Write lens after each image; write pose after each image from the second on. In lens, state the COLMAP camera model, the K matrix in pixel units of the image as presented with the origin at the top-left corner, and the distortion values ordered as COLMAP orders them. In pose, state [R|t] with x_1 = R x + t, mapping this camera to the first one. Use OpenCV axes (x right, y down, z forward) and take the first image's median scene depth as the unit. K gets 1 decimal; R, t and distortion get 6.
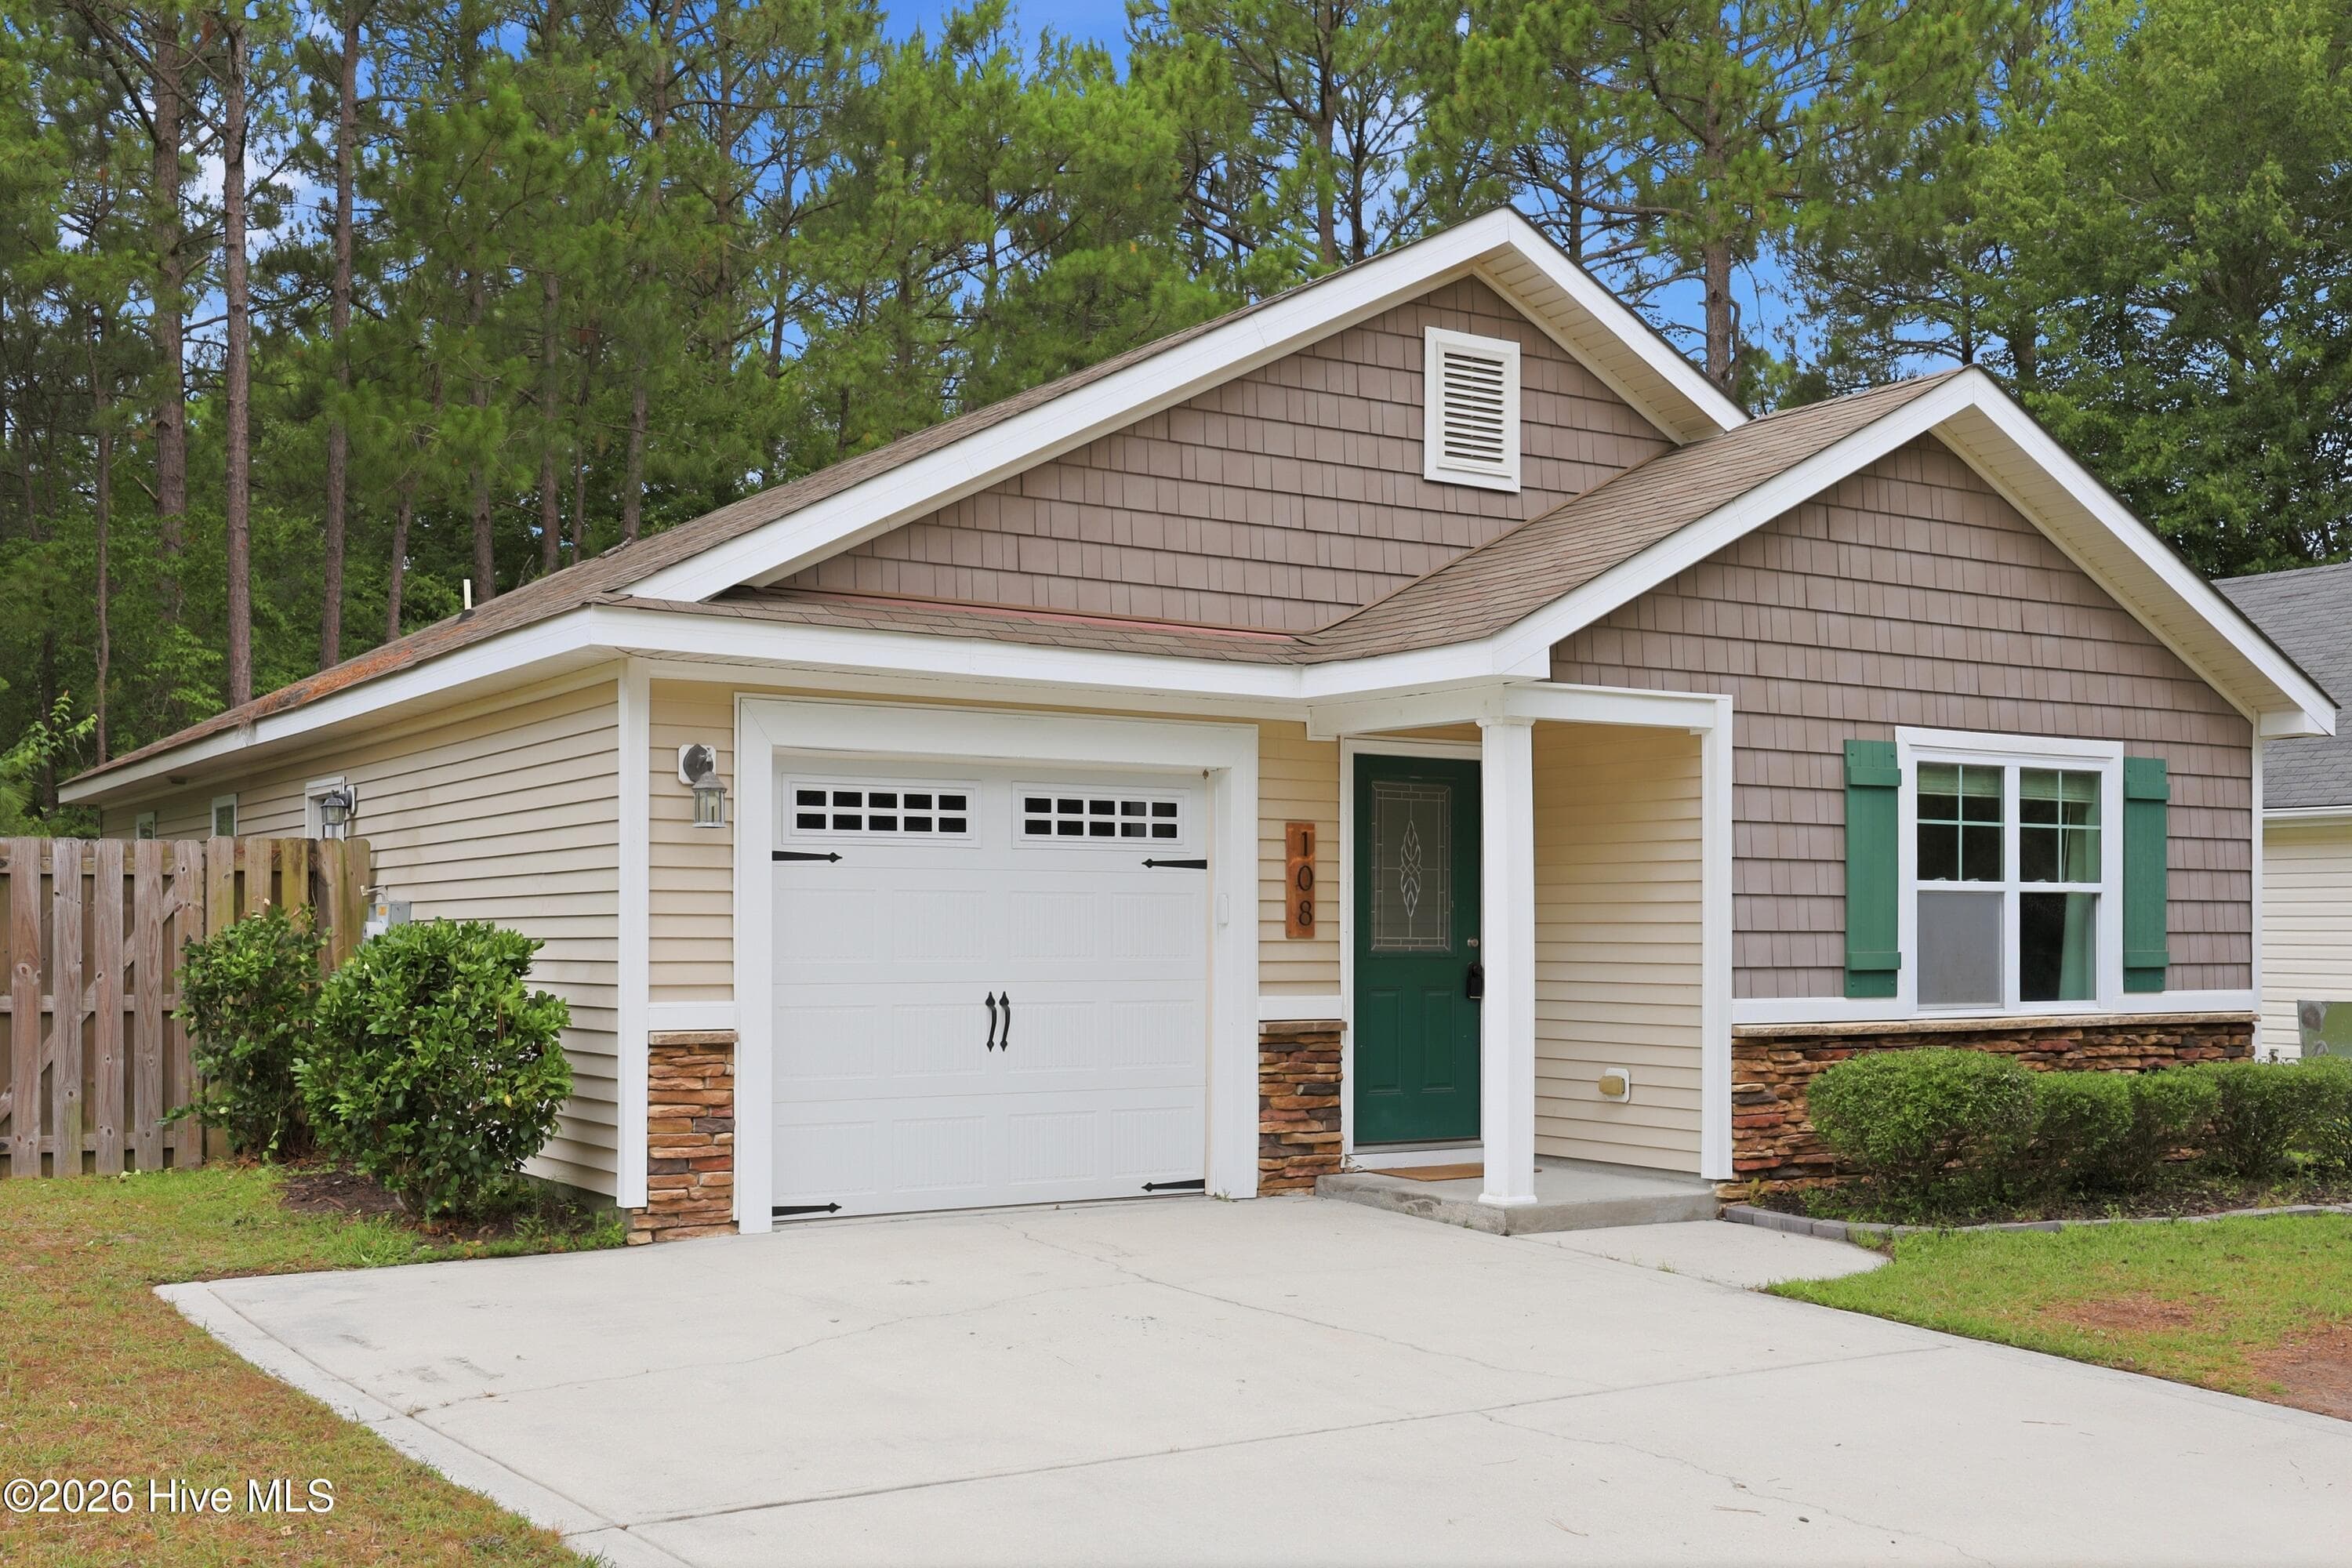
lens RADIAL K [[2357.0, 0, 1176.4], [0, 2357.0, 942.5], [0, 0, 1]] dist [0.009412, -0.001227]
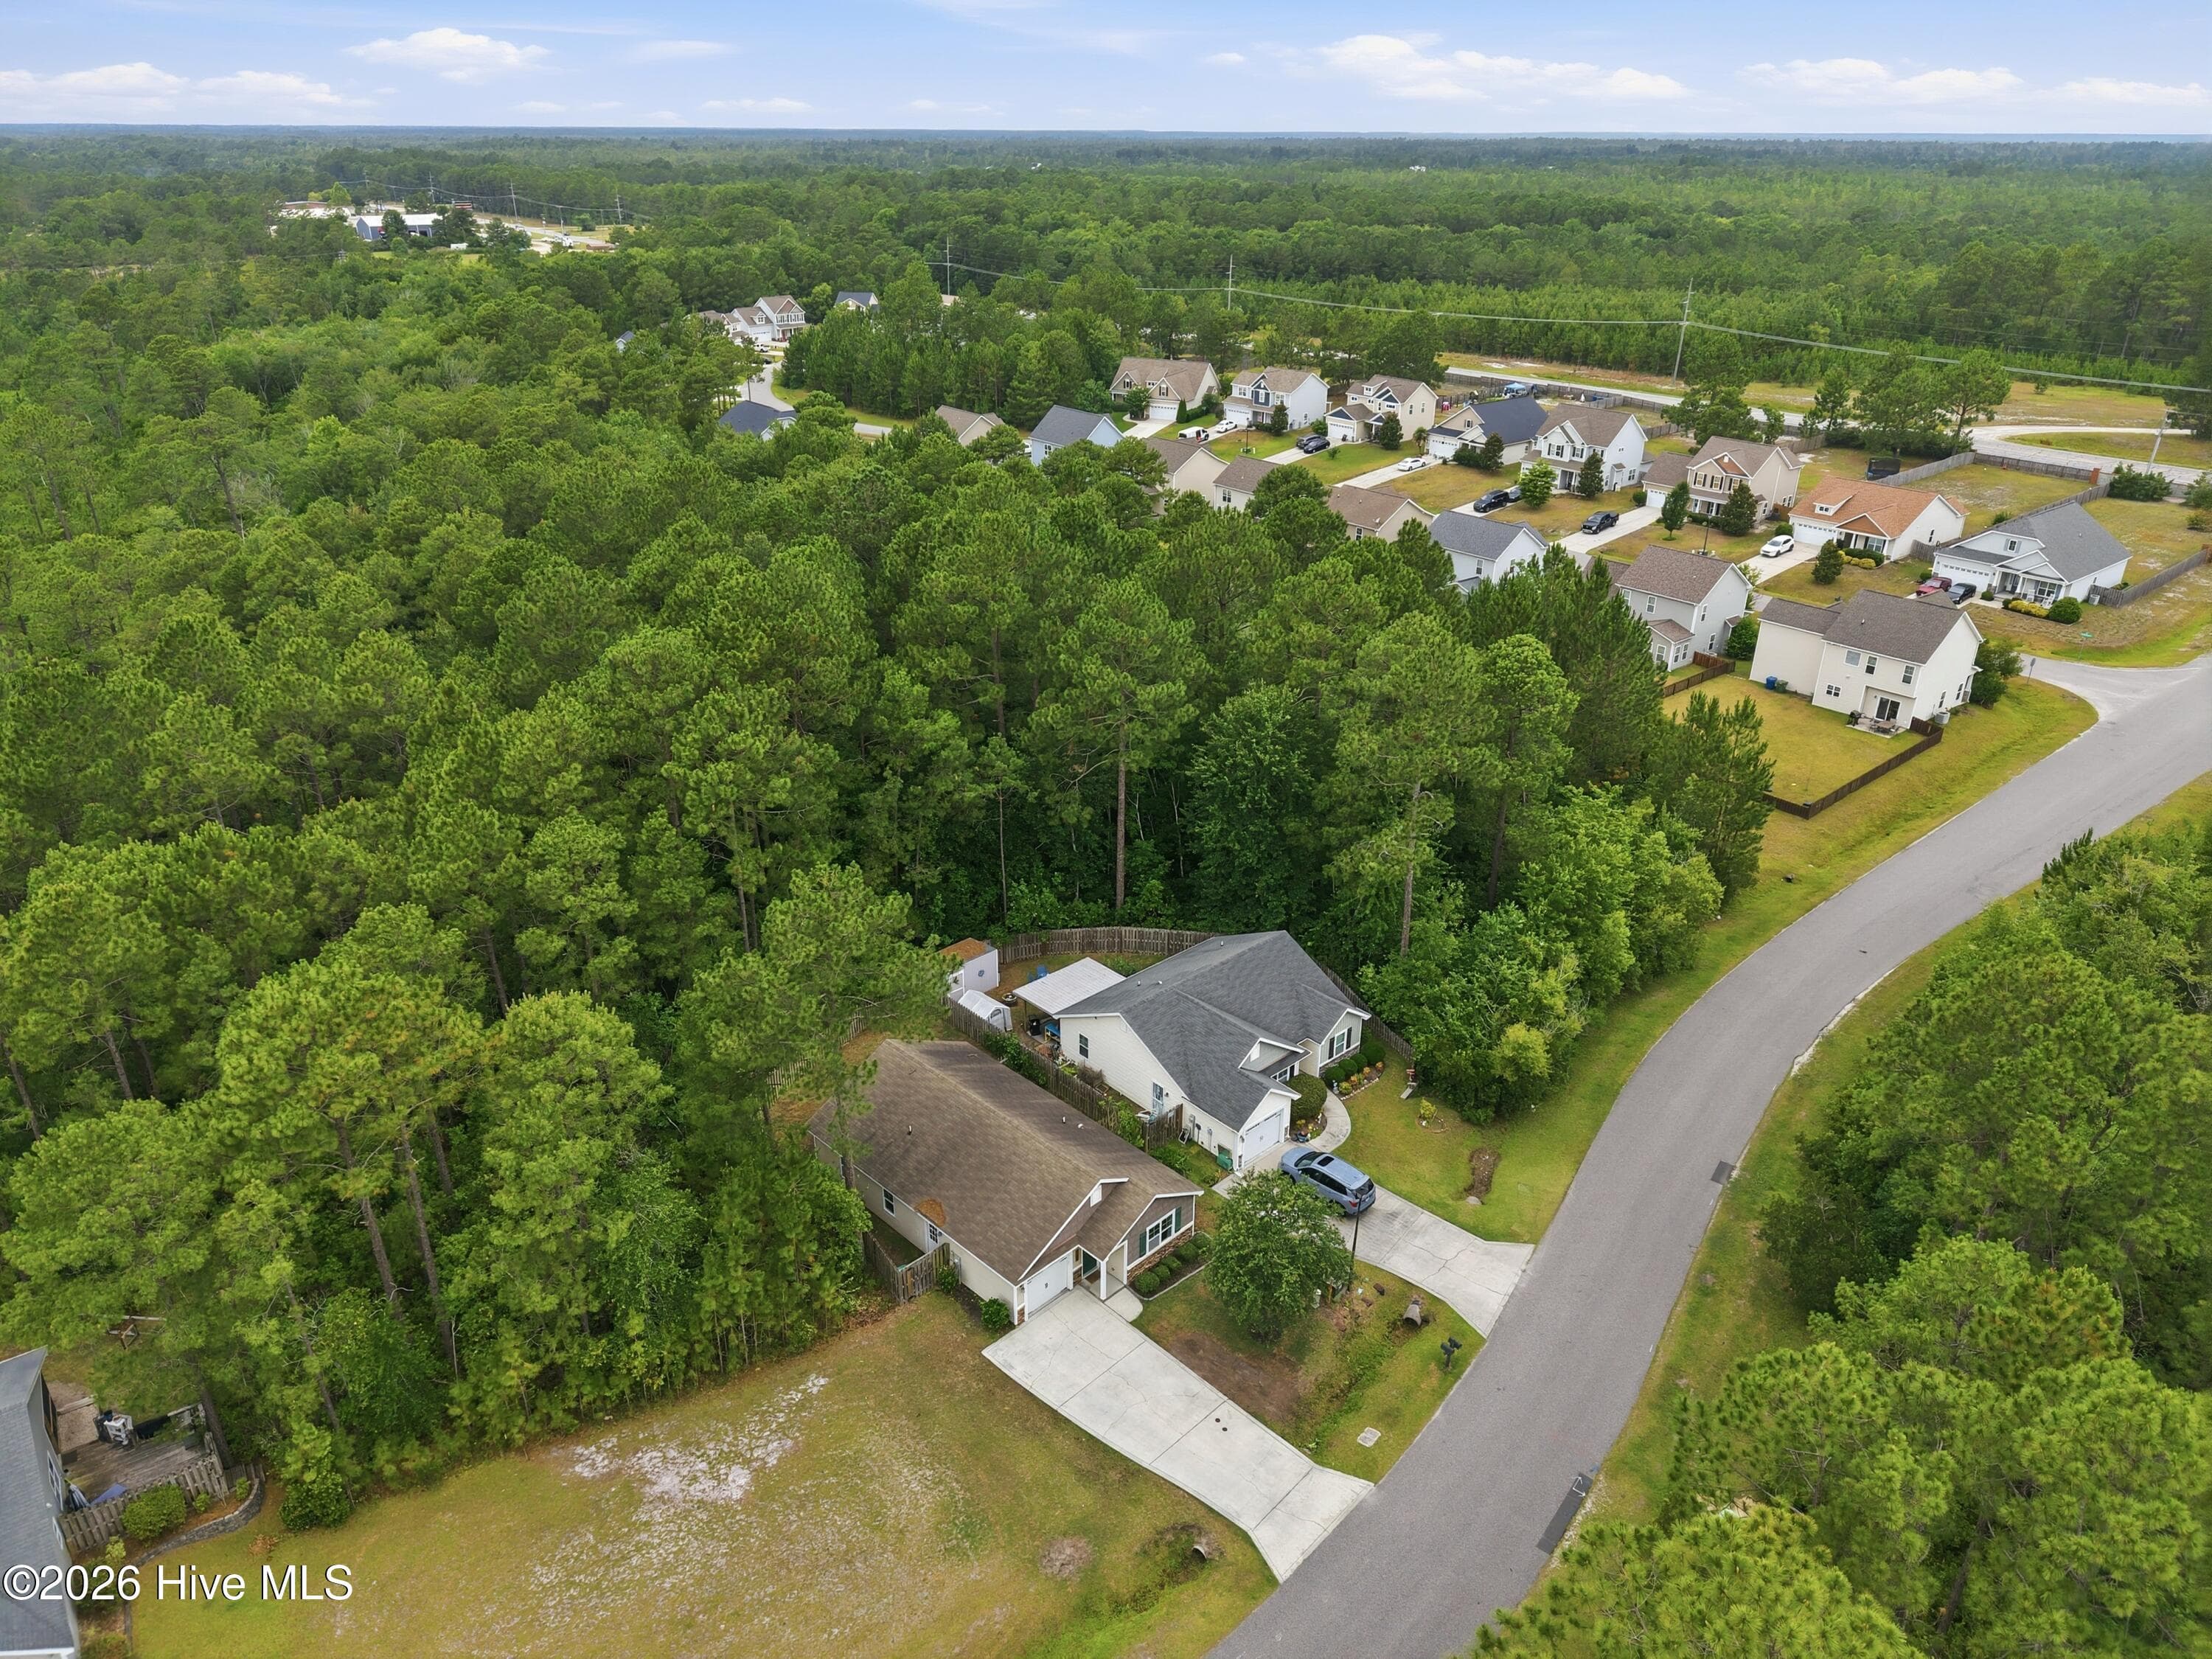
lens RADIAL K [[1471.5, 0, 1111.5], [0, 1471.5, 821.6], [0, 0, 1]] dist [0.075441, -0.101091]
pose [[0.976095, -0.090170, 0.197759, -0.738977], [0.000236, 0.910320, 0.413905, -3.653823], [-0.217346, -0.403964, 0.888580, -3.122029]]
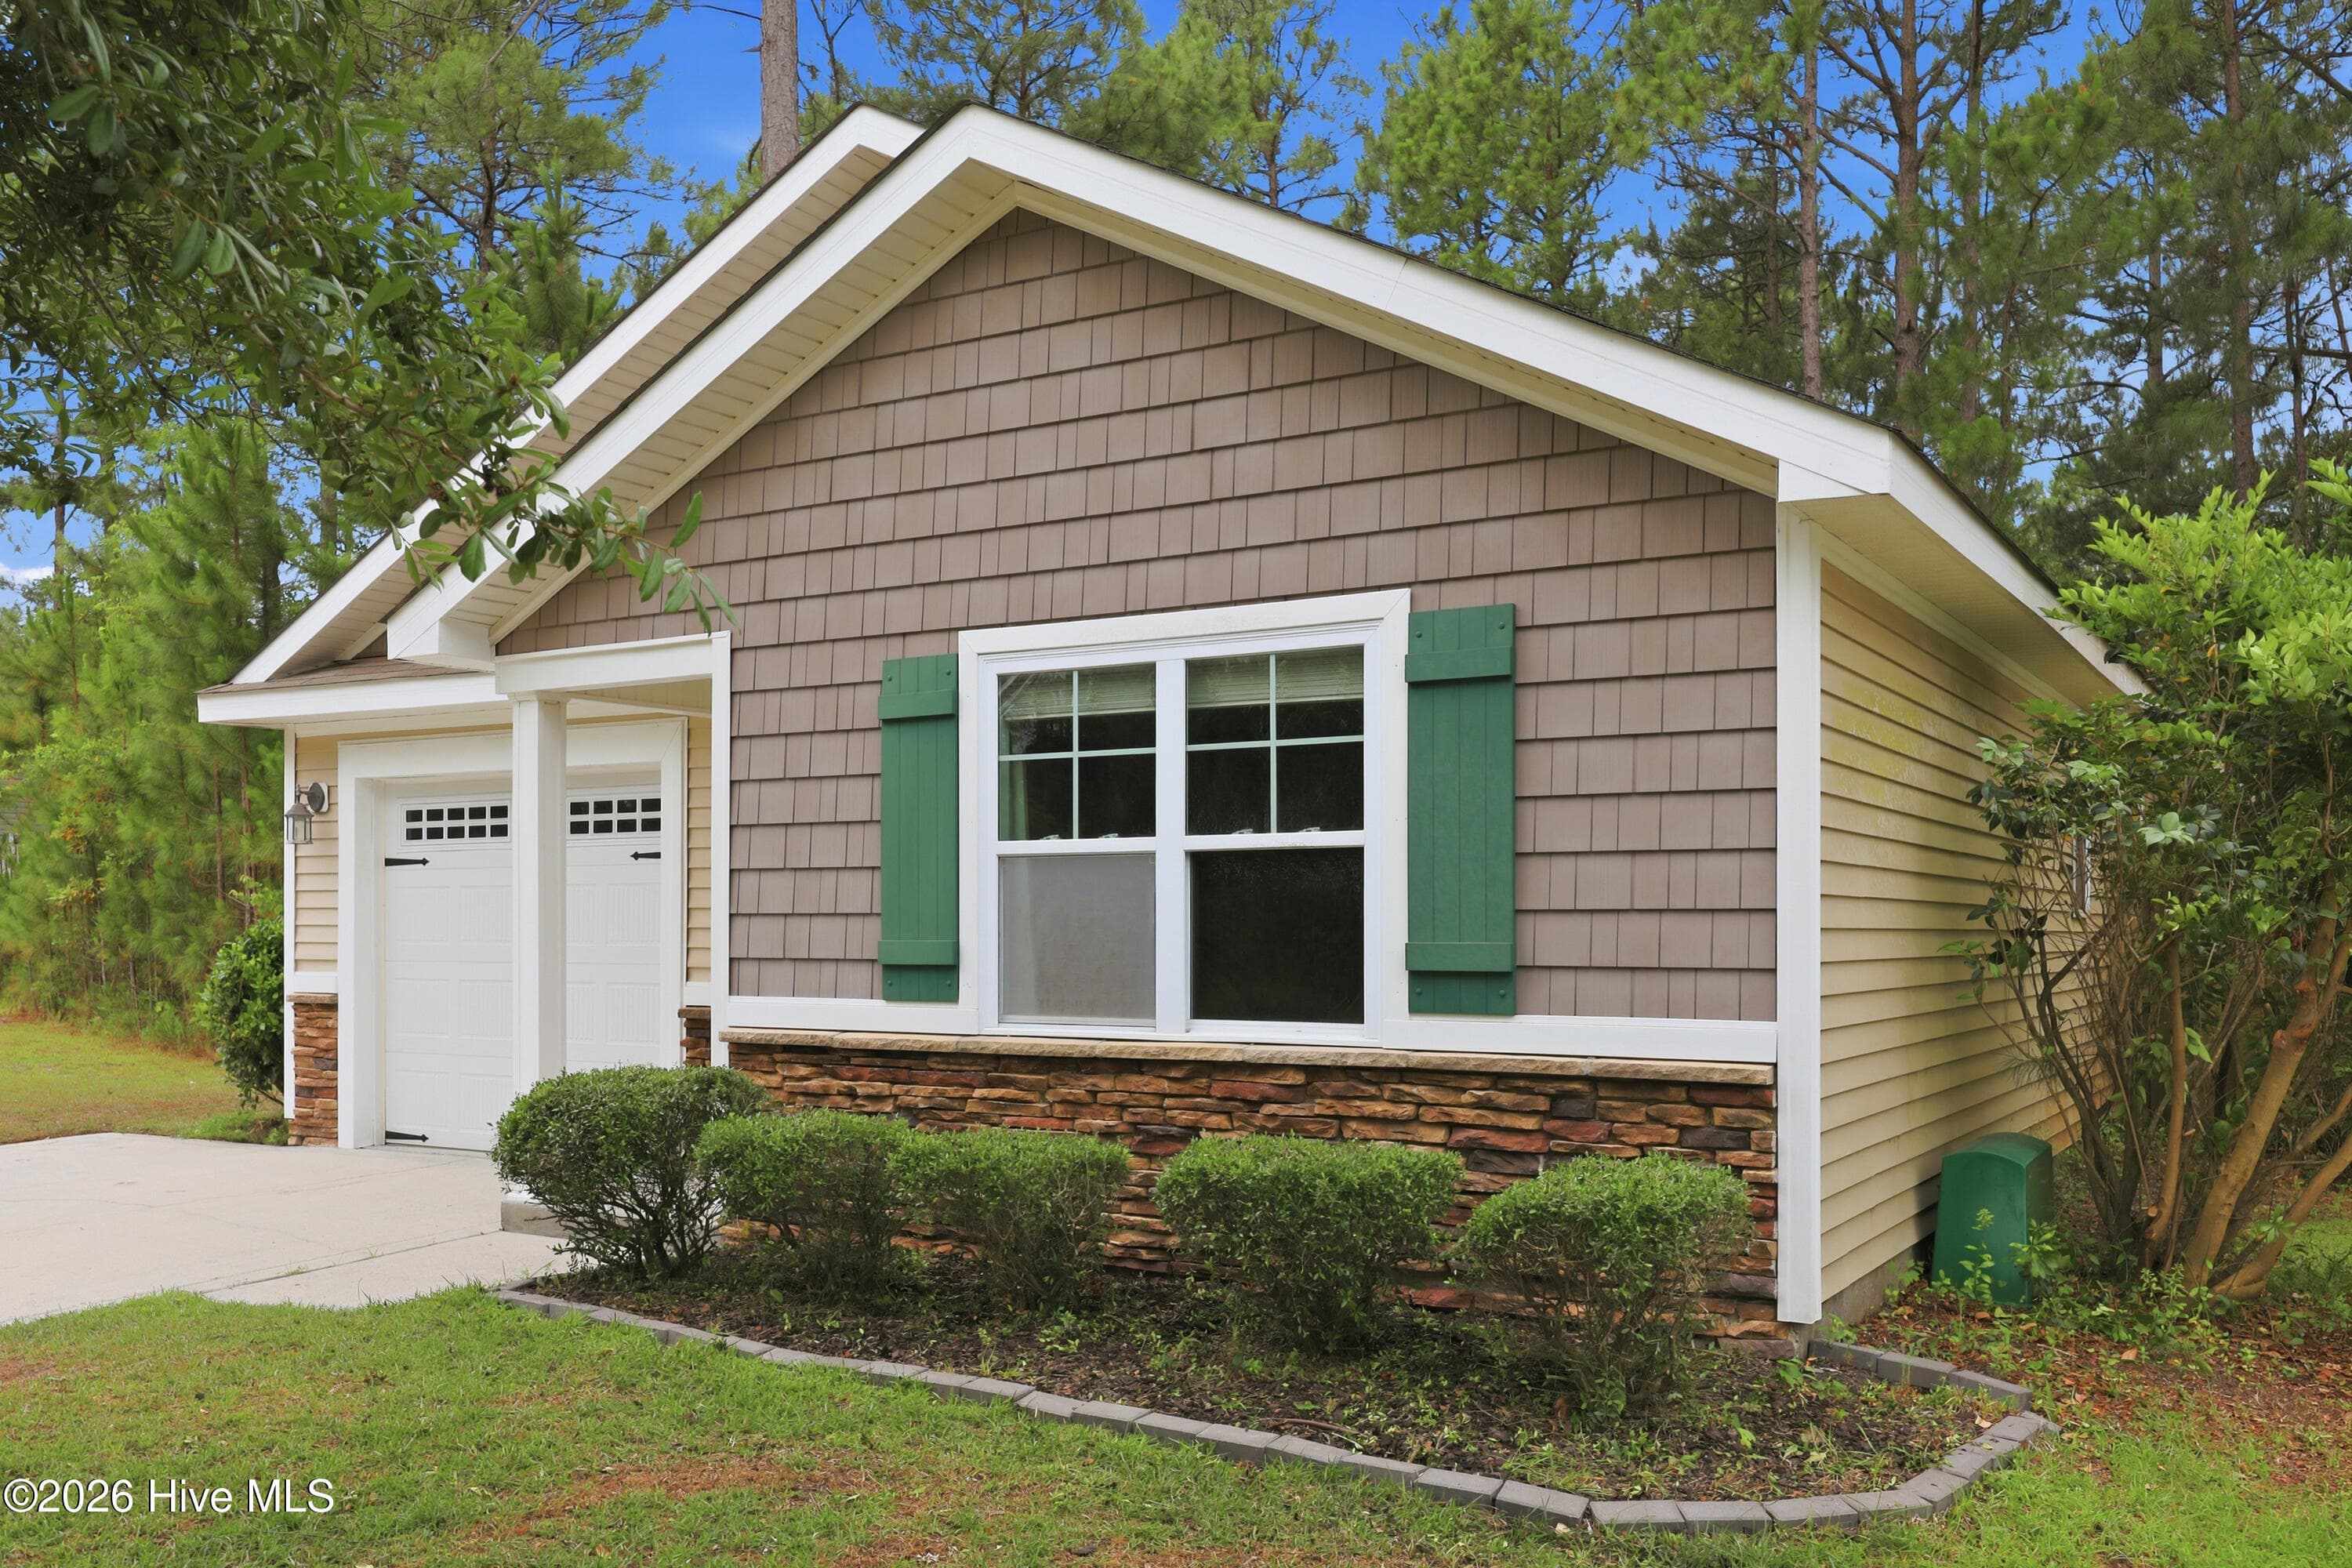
lens RADIAL K [[2045.5, 0, 1124.1], [0, 2045.5, 947.1], [0, 0, 1]] dist [-0.000397, -0.002017]
pose [[0.429059, 0.005552, -0.903259, 0.915524], [-0.005078, 0.999980, 0.003734, 0.003415], [0.903262, 0.002985, 0.429079, 0.788496]]
